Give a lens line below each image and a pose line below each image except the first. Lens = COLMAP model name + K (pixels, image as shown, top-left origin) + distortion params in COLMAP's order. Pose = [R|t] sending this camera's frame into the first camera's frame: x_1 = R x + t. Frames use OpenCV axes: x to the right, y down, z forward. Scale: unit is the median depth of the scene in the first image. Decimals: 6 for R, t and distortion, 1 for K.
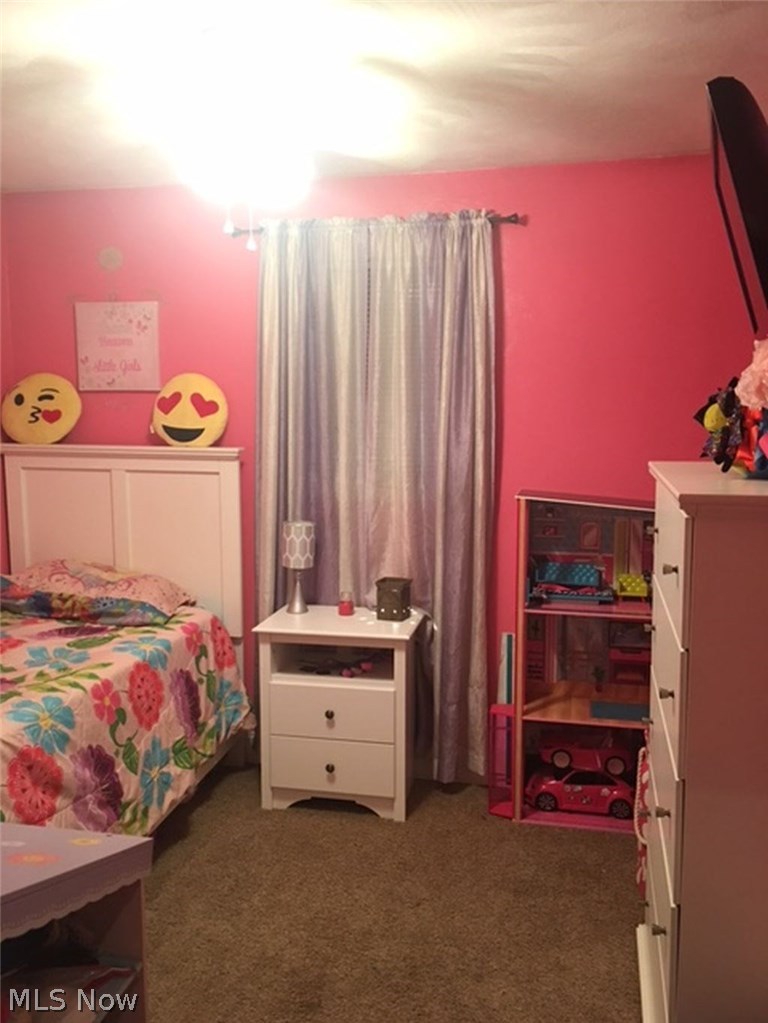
lens RADIAL K [[888.1, 0, 384.0], [0, 888.1, 511.5], [0, 0, 1]] dist [0.108824, -0.158667]
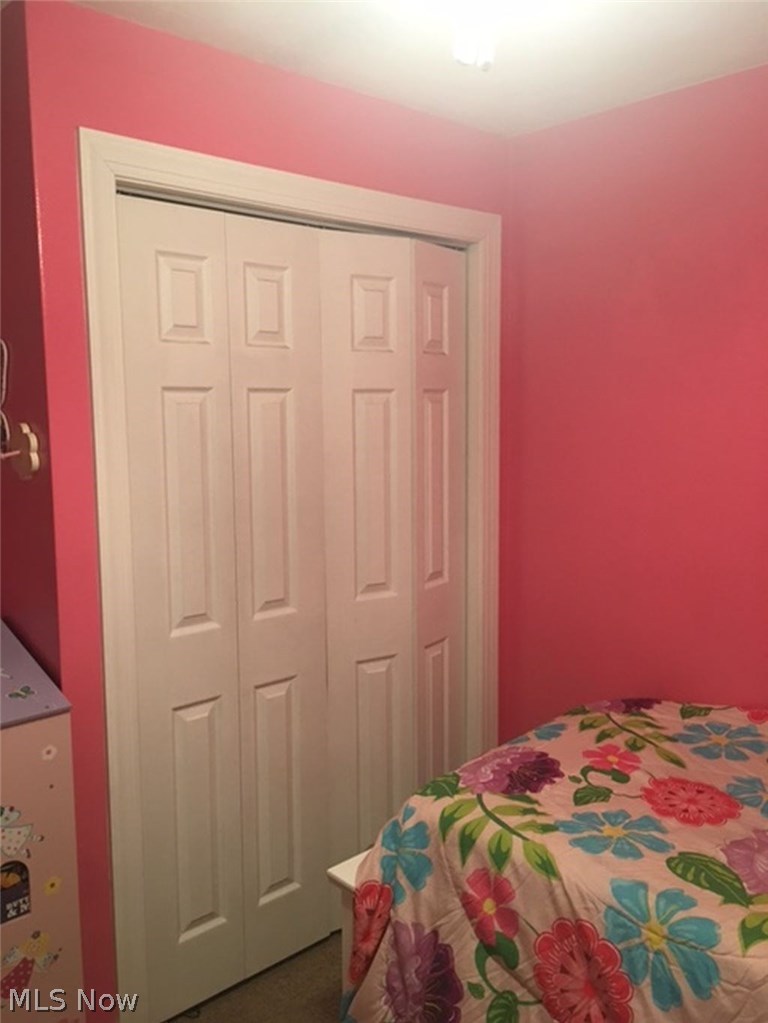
lens RADIAL K [[888.1, 0, 384.0], [0, 888.1, 511.5], [0, 0, 1]] dist [0.108824, -0.158667]
pose [[-0.570377, 0.099963, -0.815278, 0.219455], [-0.094358, 0.978021, 0.185932, -0.158258], [0.815945, 0.182980, -0.548409, 1.167306]]
